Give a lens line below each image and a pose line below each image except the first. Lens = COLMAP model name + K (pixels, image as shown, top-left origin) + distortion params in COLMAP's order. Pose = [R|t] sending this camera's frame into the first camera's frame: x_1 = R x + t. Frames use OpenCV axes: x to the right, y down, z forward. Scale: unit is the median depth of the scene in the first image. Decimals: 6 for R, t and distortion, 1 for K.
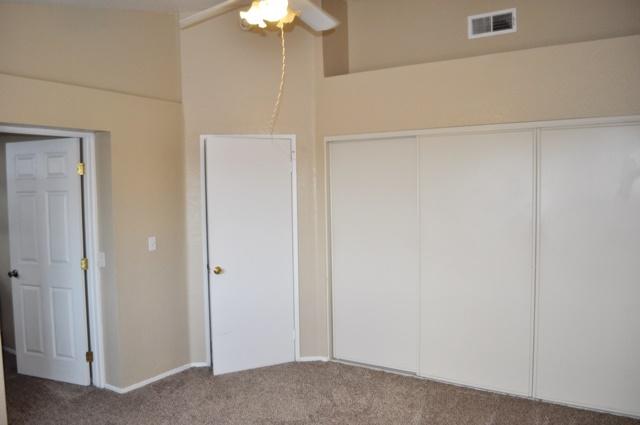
lens RADIAL K [[505.0, 0, 319.8], [0, 505.0, 214.5], [0, 0, 1]] dist [-0.075974, 0.005522]
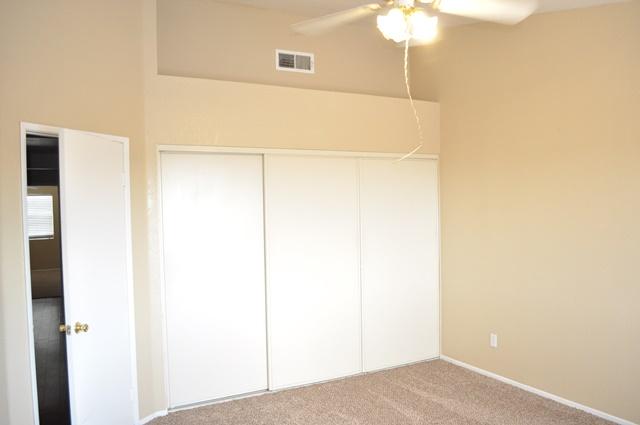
lens RADIAL K [[505.0, 0, 320.1], [0, 505.0, 211.7], [0, 0, 1]] dist [-0.075974, 0.005522]
pose [[0.491813, -0.010222, 0.870641, -0.622915], [0.056792, 0.998178, -0.020362, -0.011447], [-0.868847, 0.059459, 0.491498, 0.391770]]
